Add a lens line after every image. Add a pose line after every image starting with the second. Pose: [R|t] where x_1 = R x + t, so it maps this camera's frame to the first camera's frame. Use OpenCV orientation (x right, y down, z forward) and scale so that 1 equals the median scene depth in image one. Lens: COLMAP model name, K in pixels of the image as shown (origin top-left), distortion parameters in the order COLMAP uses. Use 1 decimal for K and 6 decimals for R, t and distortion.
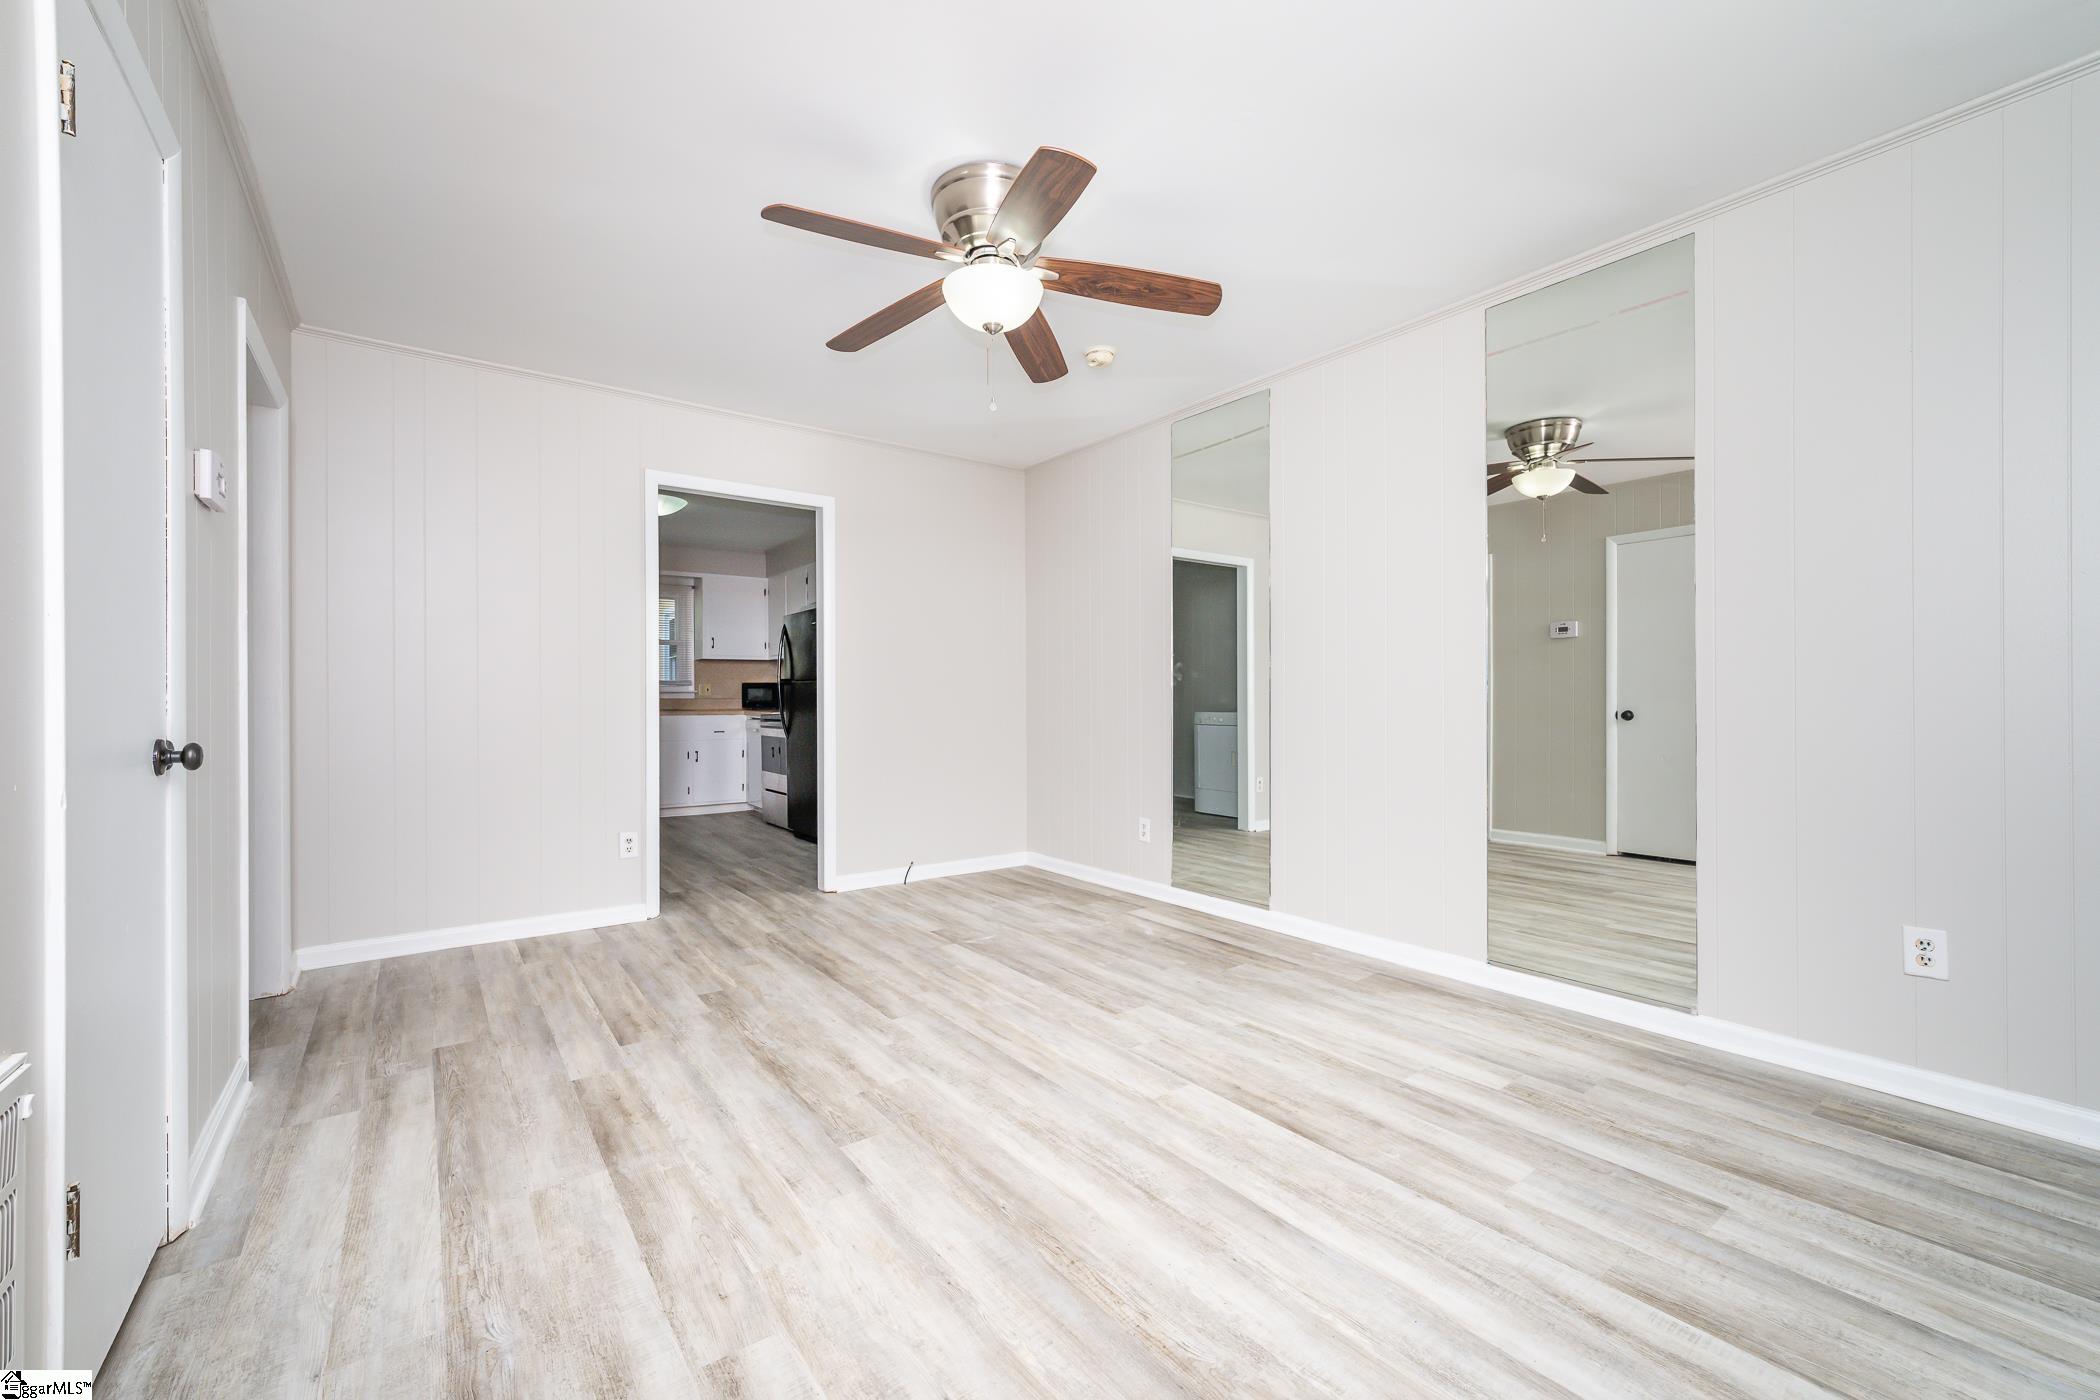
lens RADIAL K [[852.0, 0, 1050.0], [0, 852.0, 700.0], [0, 0, 1]] dist [0.001512, 0.000105]
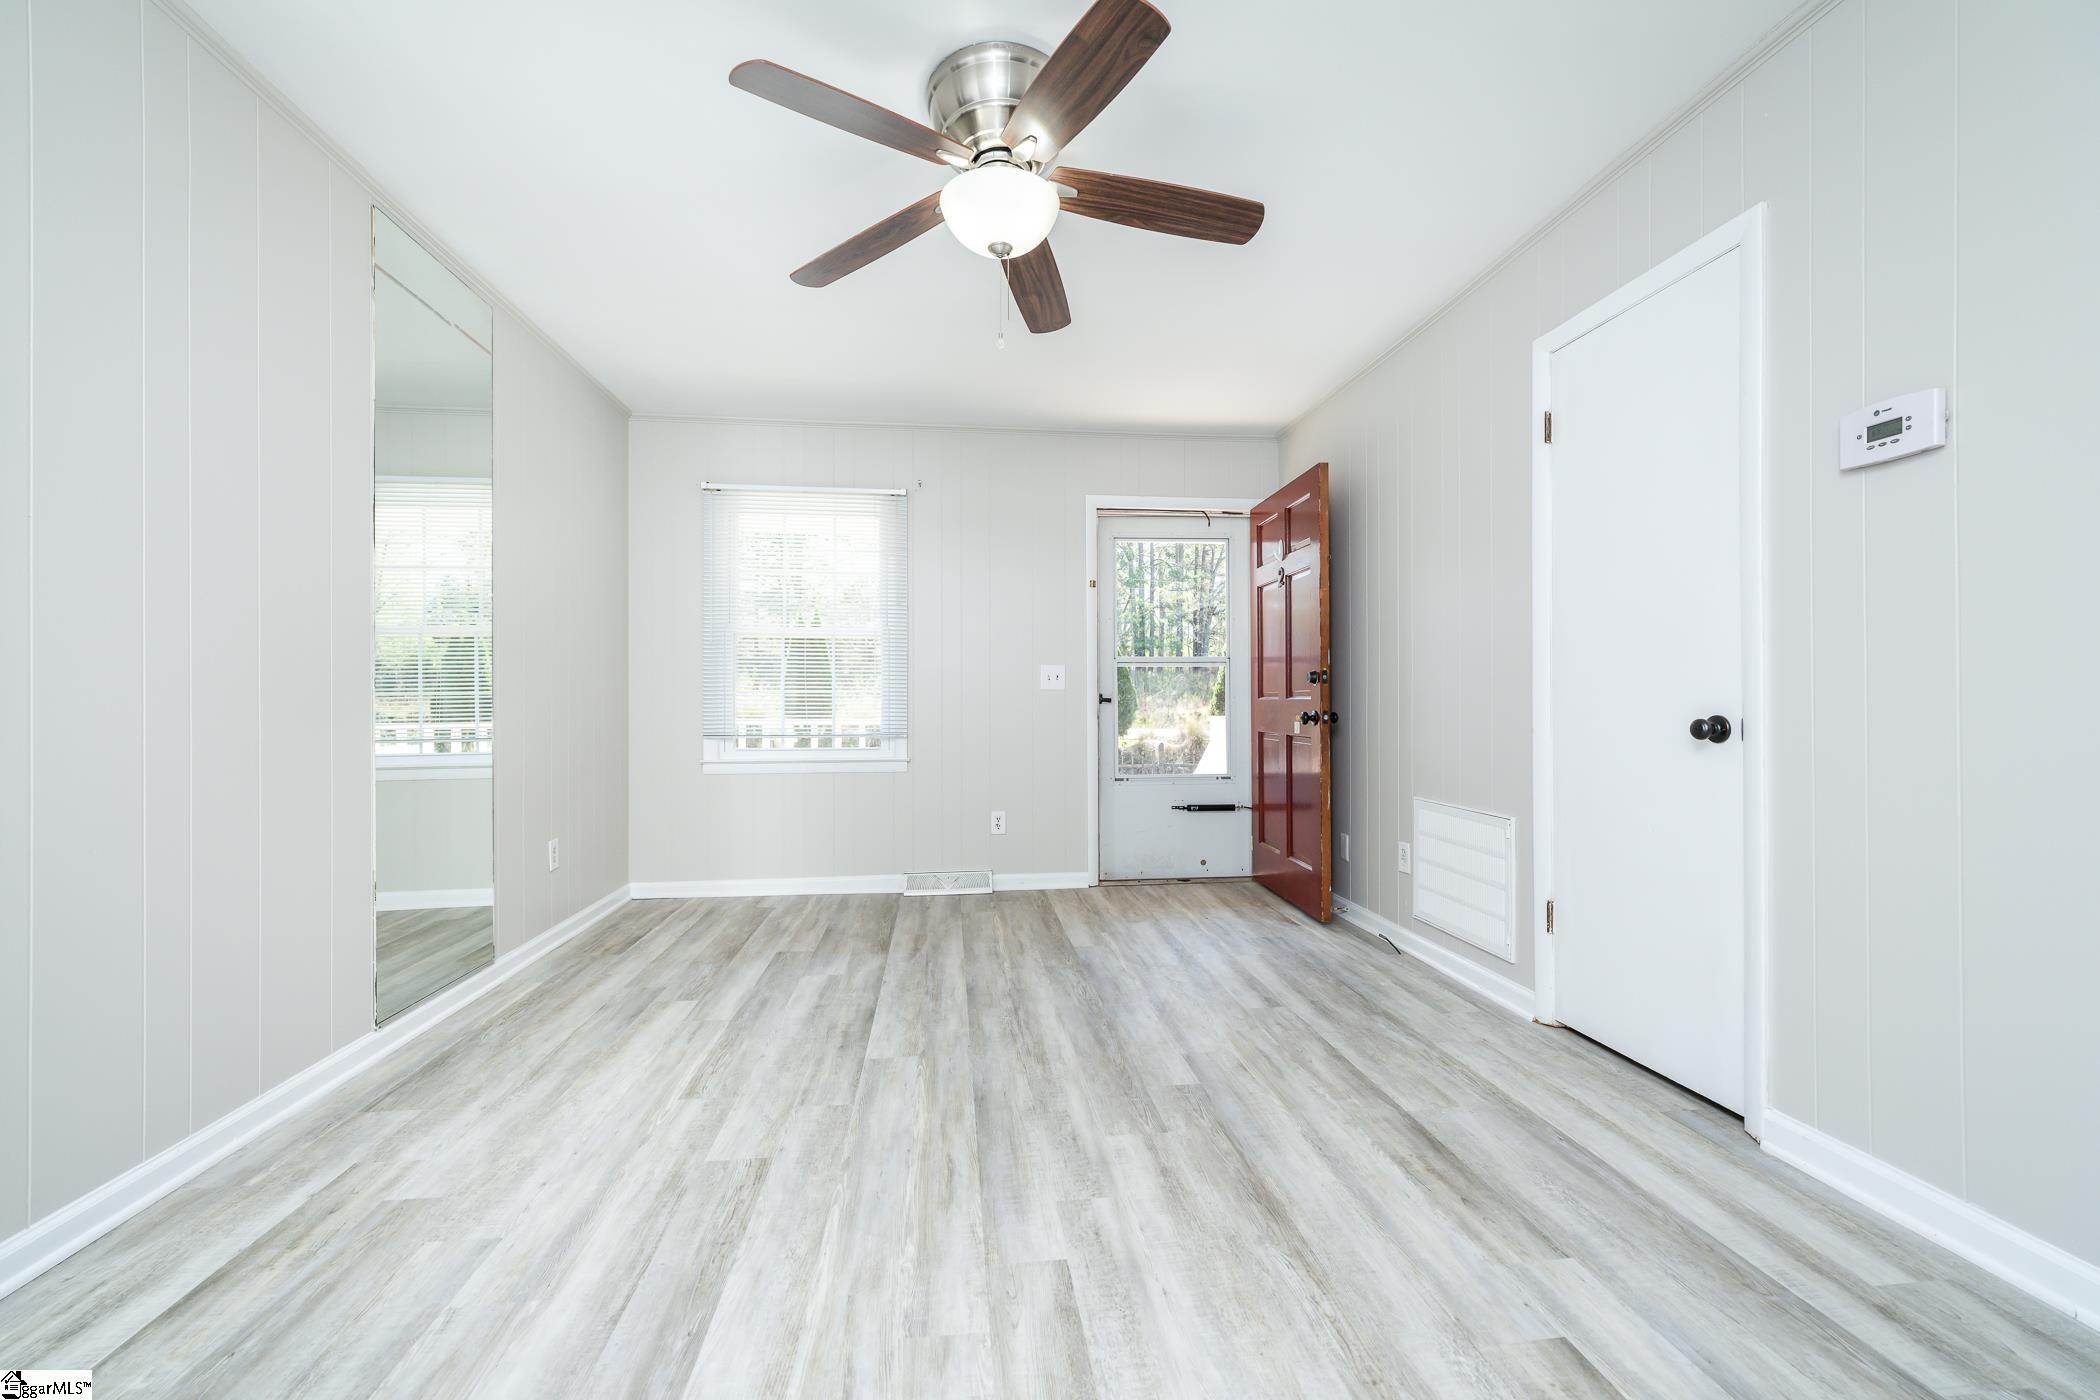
lens RADIAL K [[839.6, 0, 1050.0], [0, 839.6, 700.0], [0, 0, 1]] dist [0.002759, 0.000394]
pose [[-0.869664, 0.008571, 0.493569, -0.558275], [0.007705, 0.999963, -0.003788, 0.015832], [-0.493583, 0.000508, -0.869698, 1.838941]]
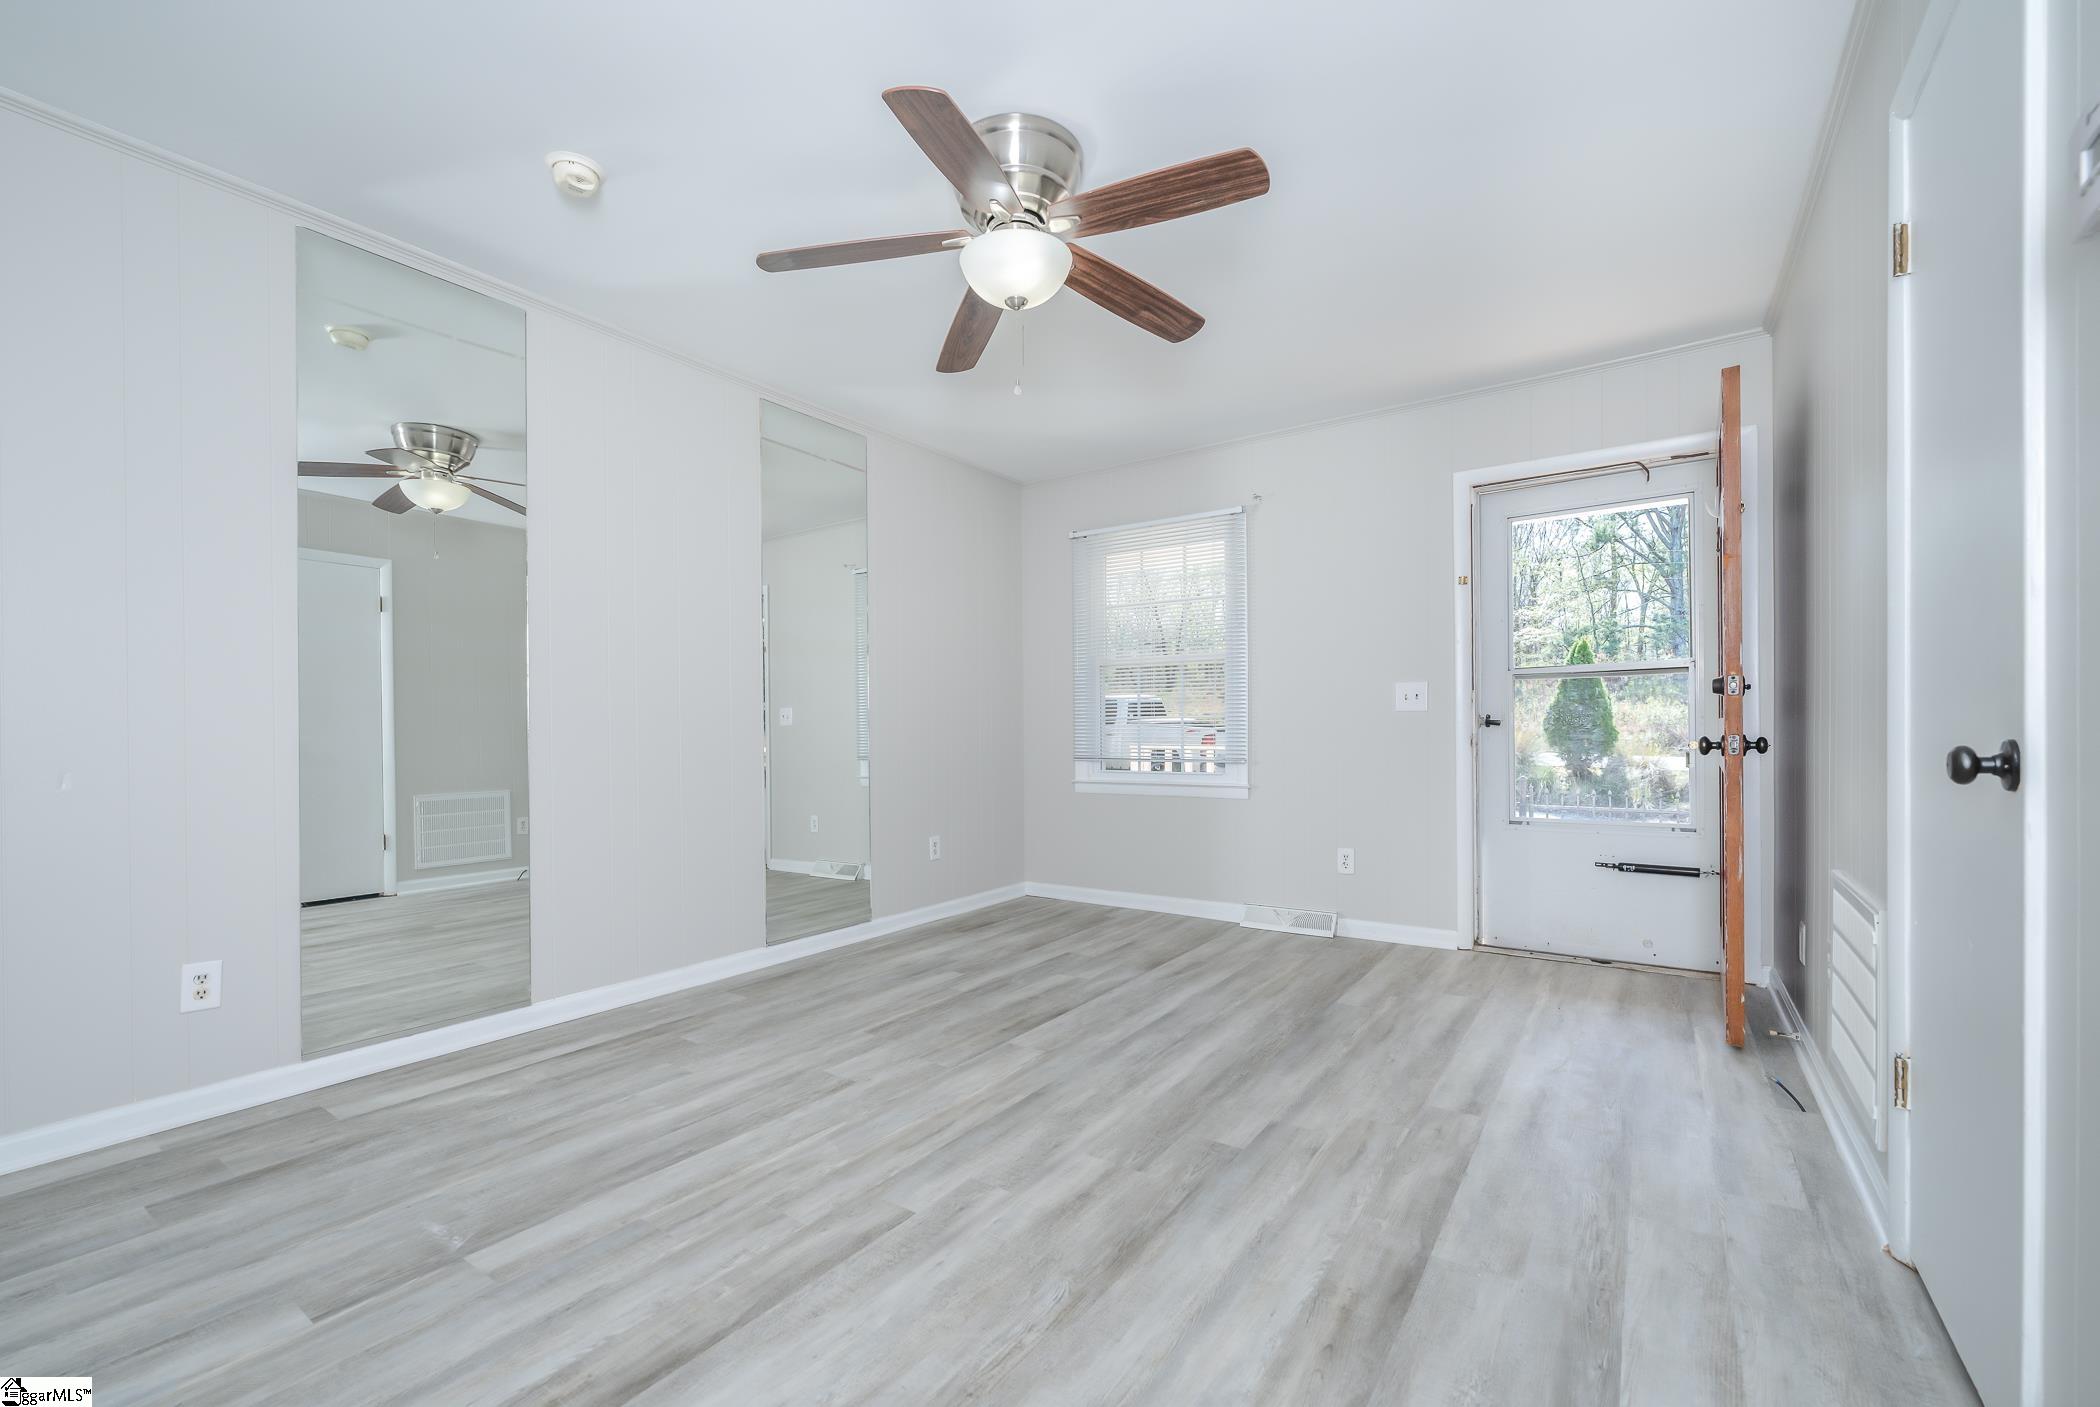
lens RADIAL K [[886.3, 0, 1026.6], [0, 886.3, 738.5], [0, 0, 1]] dist [-0.001234, -0.000108]
pose [[-0.312481, 0.001258, 0.949923, -1.039374], [0.010746, 0.999940, 0.002211, 0.027214], [-0.949863, 0.010899, -0.312476, 1.394845]]
